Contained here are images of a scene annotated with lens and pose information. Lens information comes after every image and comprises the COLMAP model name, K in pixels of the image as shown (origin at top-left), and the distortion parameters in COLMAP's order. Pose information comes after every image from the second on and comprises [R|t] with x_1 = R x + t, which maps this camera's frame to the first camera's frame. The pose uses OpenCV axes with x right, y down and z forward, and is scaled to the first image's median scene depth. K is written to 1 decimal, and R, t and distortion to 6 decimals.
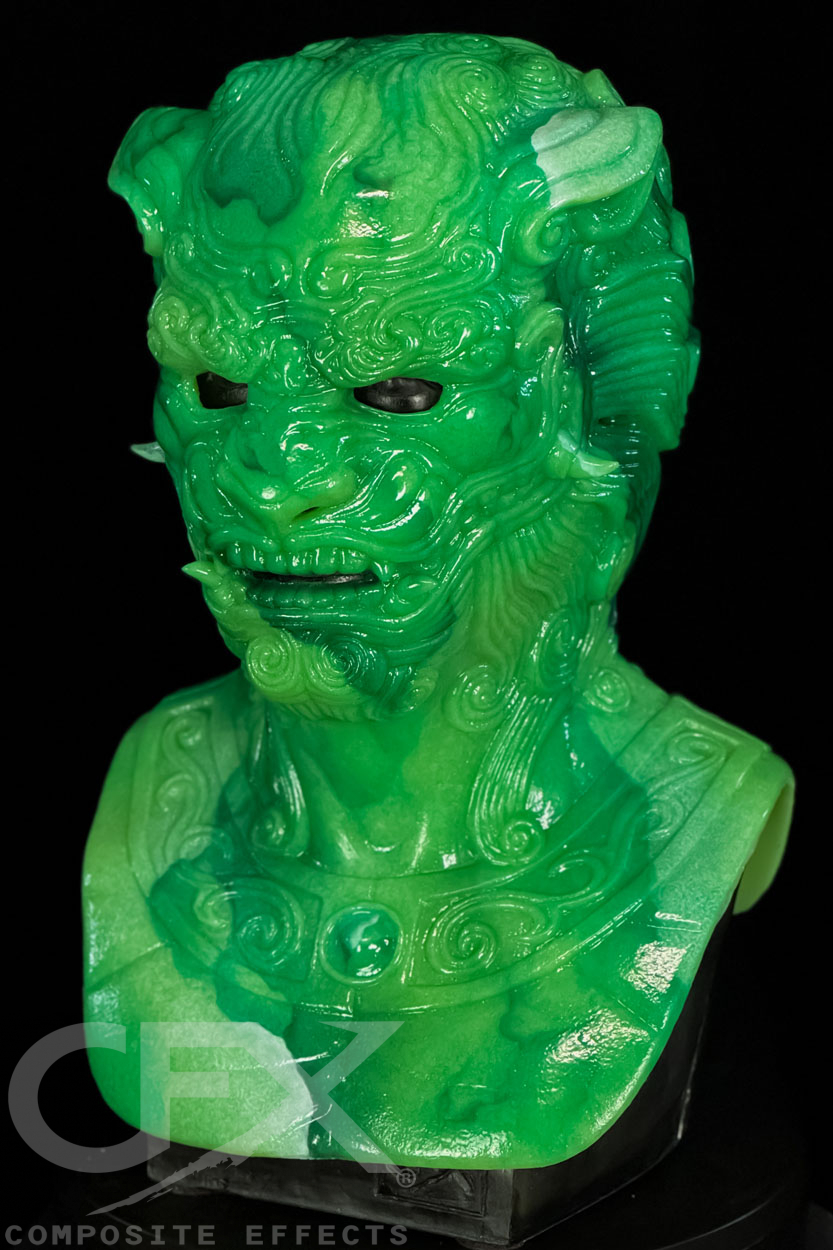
lens RADIAL K [[2796.1, 0, 450.5], [0, 2796.1, 625.0], [0, 0, 1]] dist [-0.469943, 7.372086]
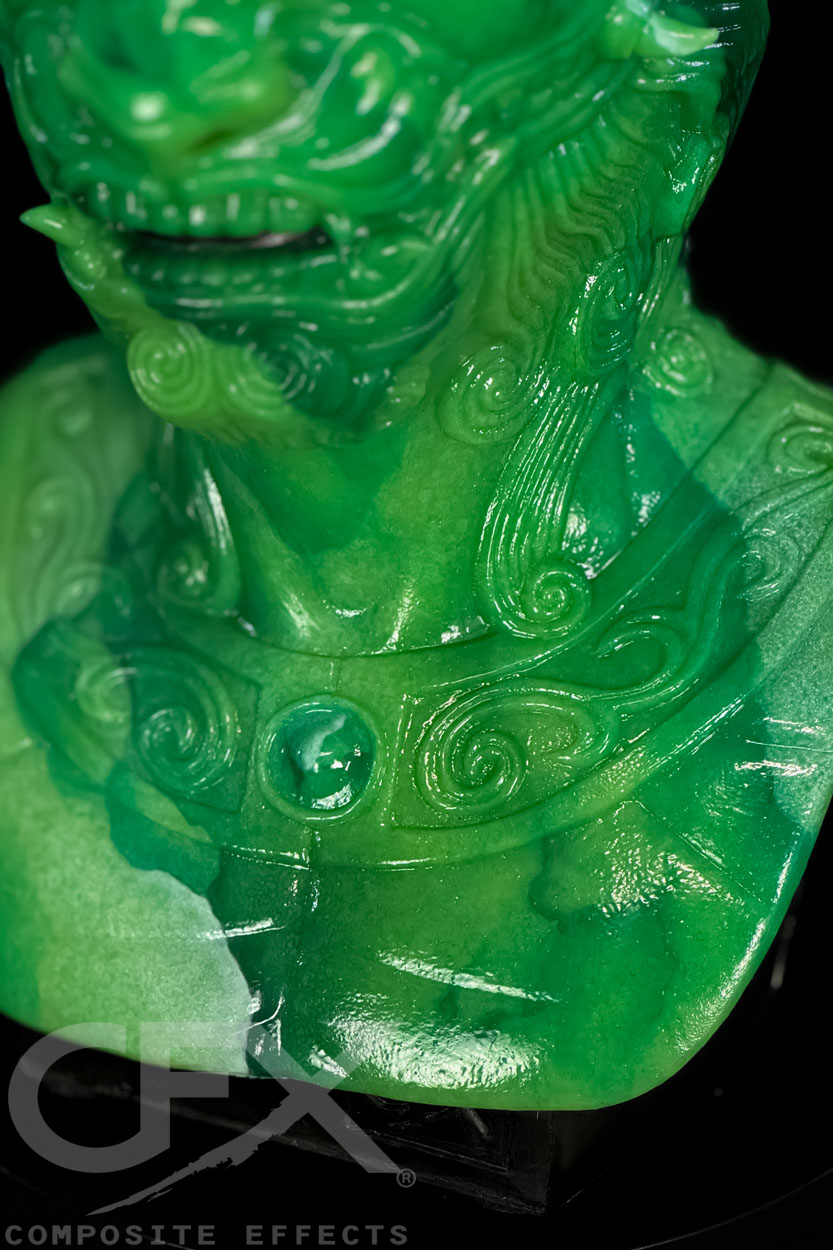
lens RADIAL K [[2632.3, 0, 375.5], [0, 2632.3, 559.6], [0, 0, 1]] dist [-0.410932, 8.680357]
pose [[0.999732, -0.013970, -0.018458, -0.006212], [0.017113, 0.982983, 0.182897, -0.049095], [0.015589, -0.183164, 0.982959, 0.385702]]
